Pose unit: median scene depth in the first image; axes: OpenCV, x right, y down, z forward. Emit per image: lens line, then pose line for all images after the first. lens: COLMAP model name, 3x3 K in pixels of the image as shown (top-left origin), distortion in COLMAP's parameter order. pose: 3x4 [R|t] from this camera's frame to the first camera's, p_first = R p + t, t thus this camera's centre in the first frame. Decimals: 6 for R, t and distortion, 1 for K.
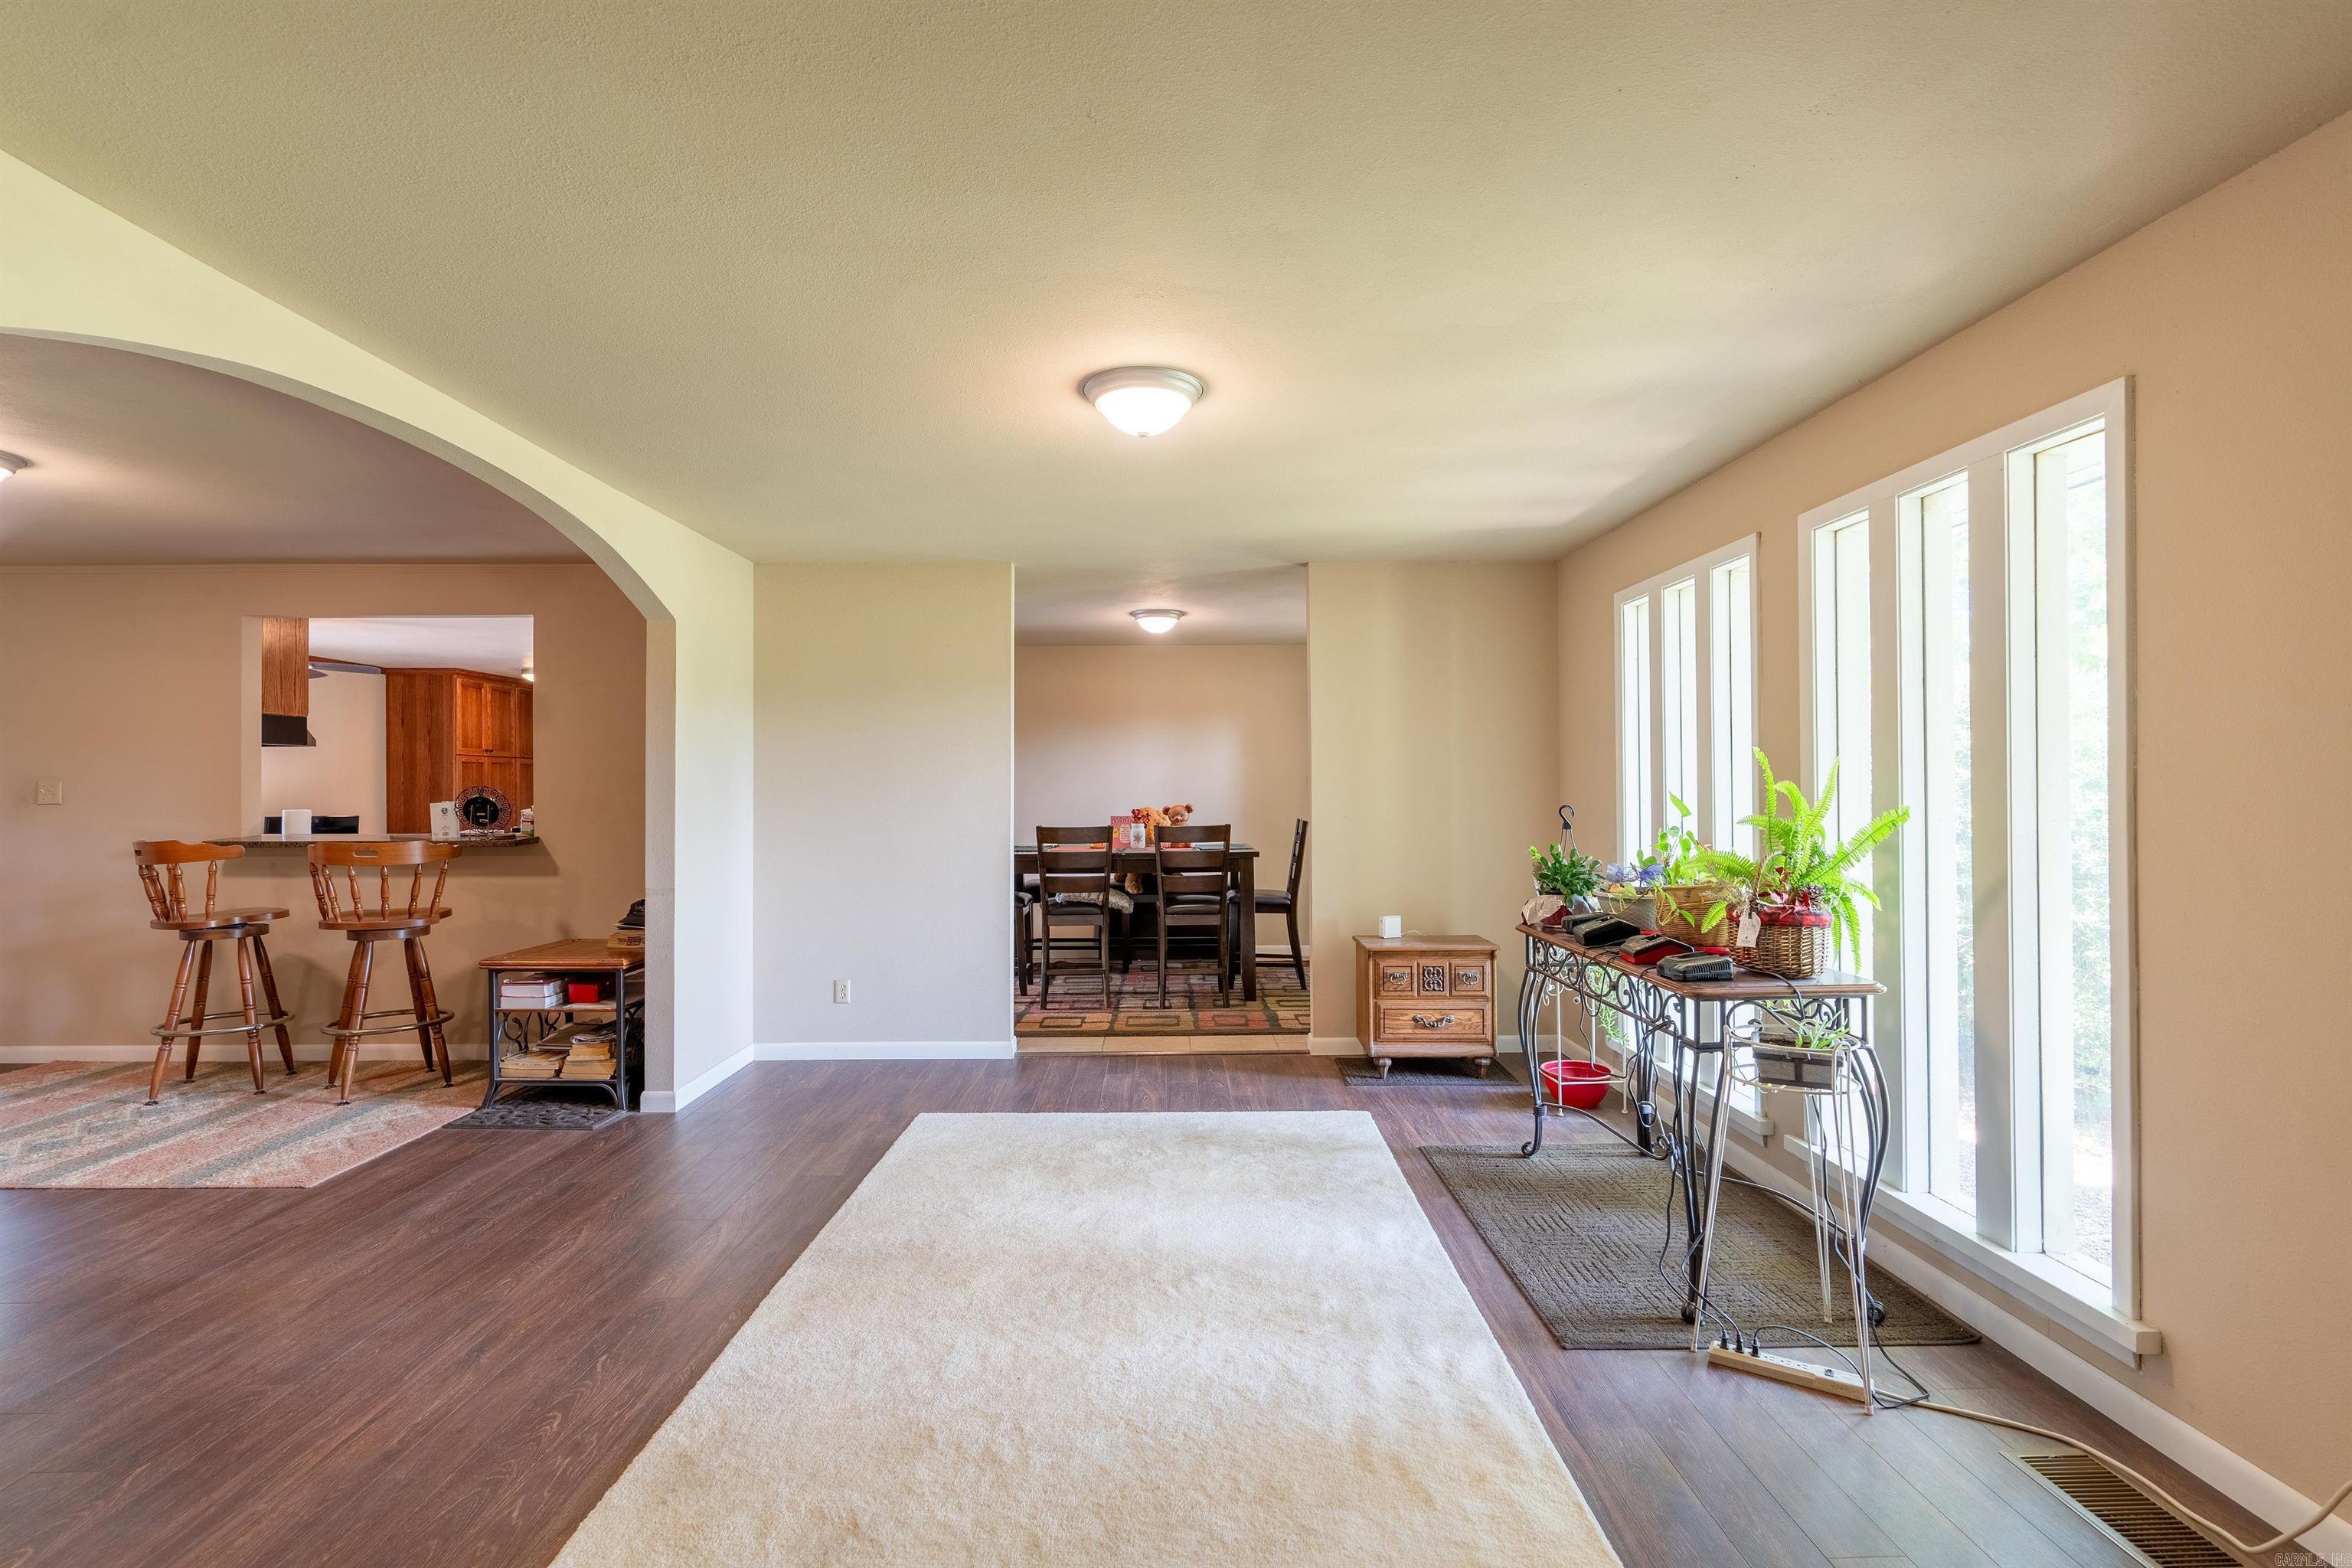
lens RADIAL K [[1052.5, 0, 1180.6], [0, 1052.5, 787.8], [0, 0, 1]] dist [-0.001725, 0.000297]
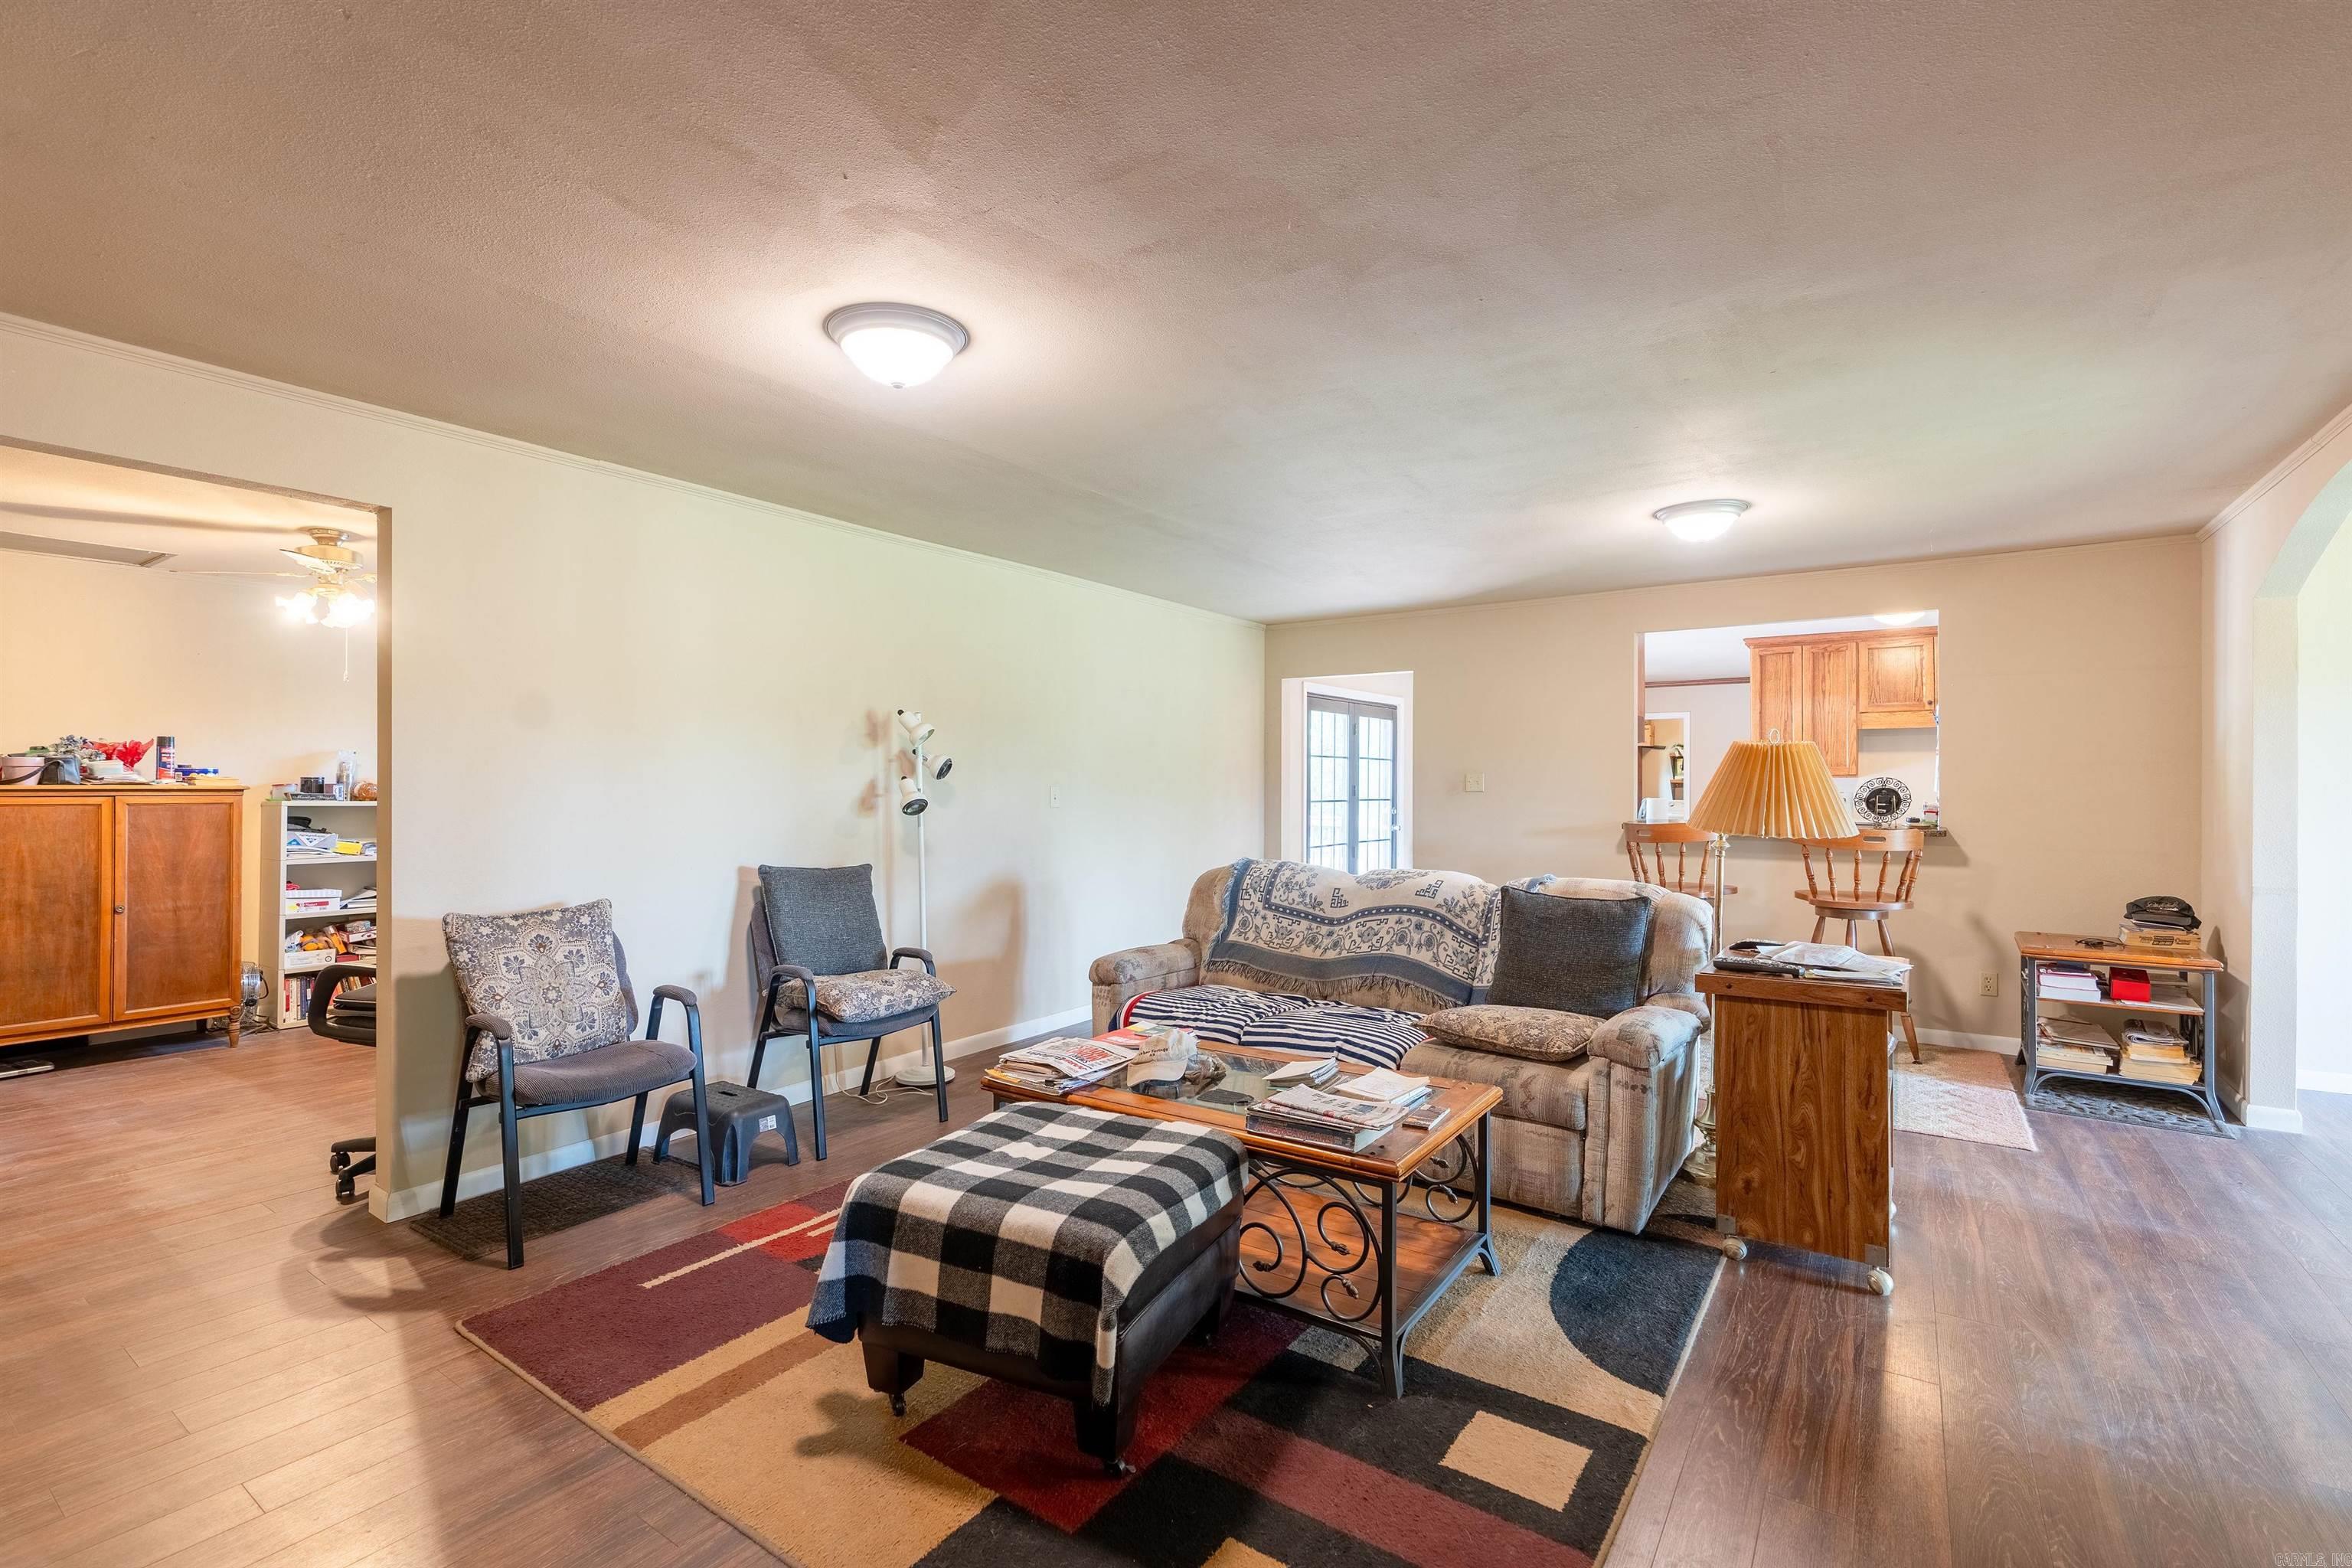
lens RADIAL K [[1052.5, 0, 1156.7], [0, 1052.5, 785.5], [0, 0, 1]] dist [-0.001725, 0.000297]
pose [[0.811602, 0.001140, -0.584209, -0.948796], [0.000119, 0.999998, 0.002116, 0.005020], [0.584210, -0.001787, 0.811600, -0.400024]]
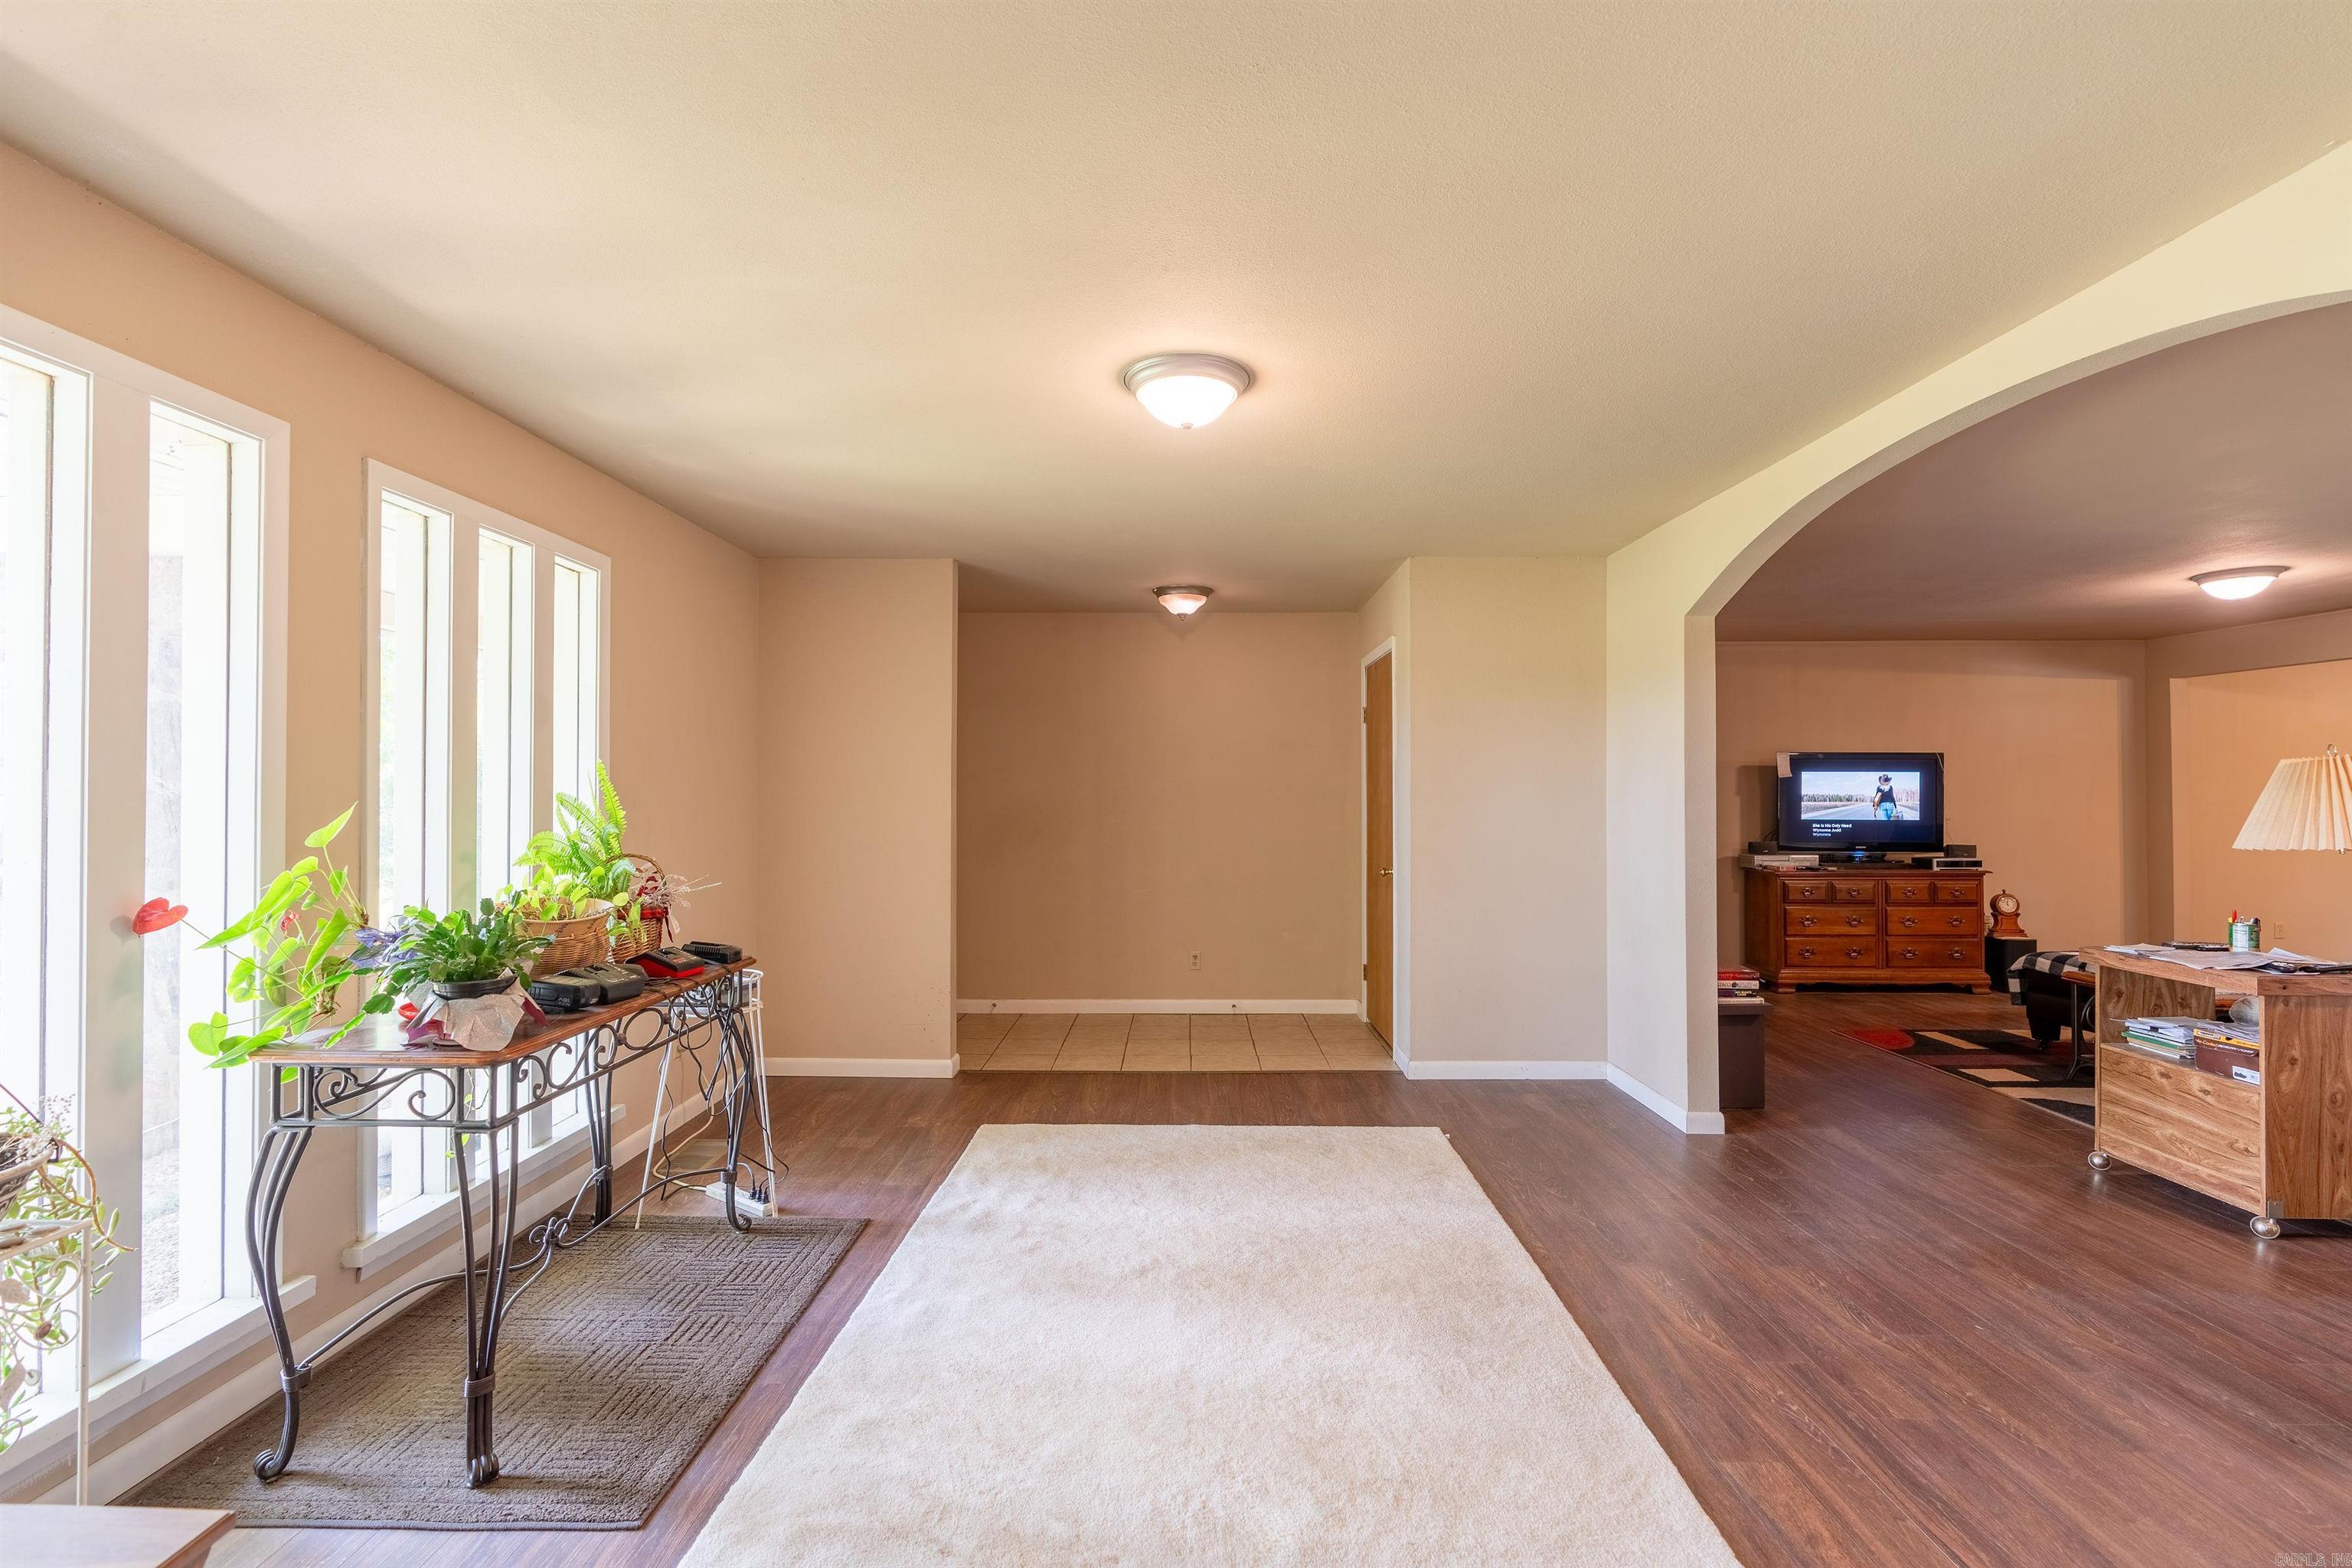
lens RADIAL K [[1052.5, 0, 1169.8], [0, 1052.5, 783.9], [0, 0, 1]] dist [-0.001725, 0.000297]
pose [[-0.999517, 0.003321, 0.030898, -0.041432], [0.002887, 0.999897, -0.014081, 0.002277], [-0.030942, -0.013985, -0.999423, 1.680436]]
